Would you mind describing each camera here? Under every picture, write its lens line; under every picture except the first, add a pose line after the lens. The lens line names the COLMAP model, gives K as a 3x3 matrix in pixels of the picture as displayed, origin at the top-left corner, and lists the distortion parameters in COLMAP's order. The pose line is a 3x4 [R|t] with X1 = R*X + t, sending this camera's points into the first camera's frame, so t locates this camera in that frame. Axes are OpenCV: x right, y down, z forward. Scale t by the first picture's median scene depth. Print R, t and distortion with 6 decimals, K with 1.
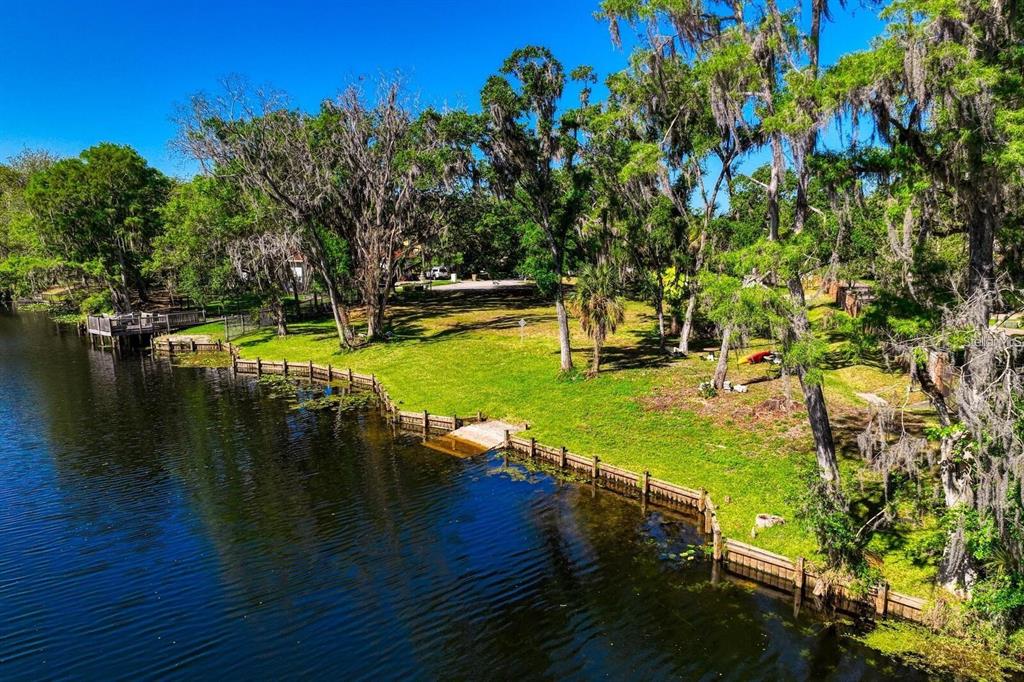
lens RADIAL K [[726.2, 0, 512.0], [0, 726.2, 341.0], [0, 0, 1]] dist [-0.002117, -0.000816]
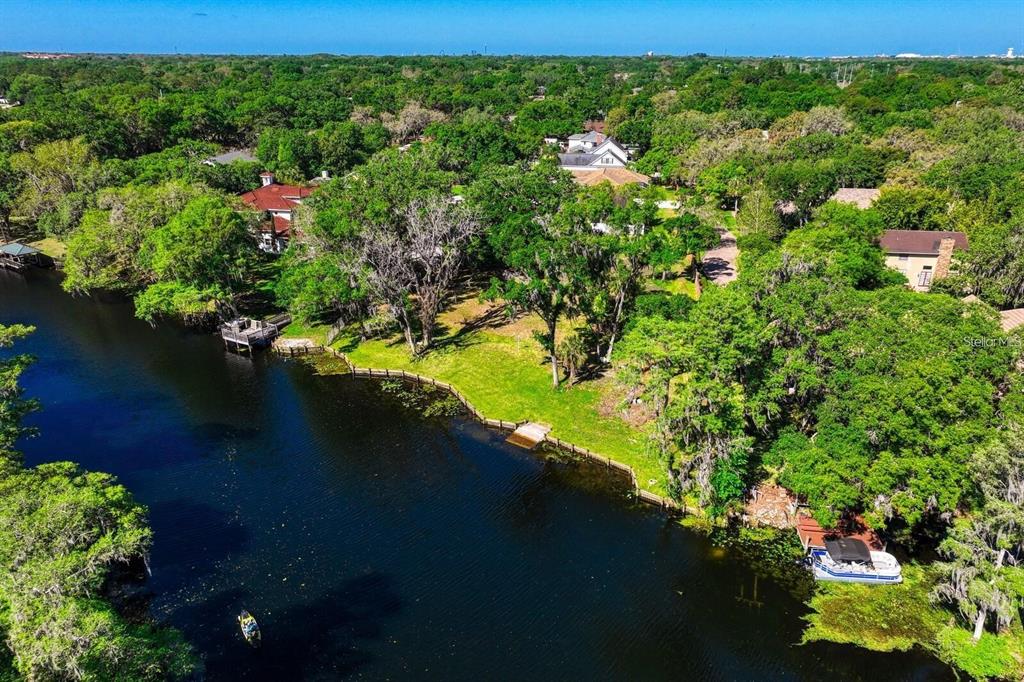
lens RADIAL K [[726.2, 0, 512.0], [0, 726.2, 341.0], [0, 0, 1]] dist [-0.002117, -0.000816]
pose [[0.985439, -0.064272, 0.157415, -0.491351], [0.024548, 0.969885, 0.242322, -0.786191], [-0.168249, -0.234929, 0.957340, -1.226328]]
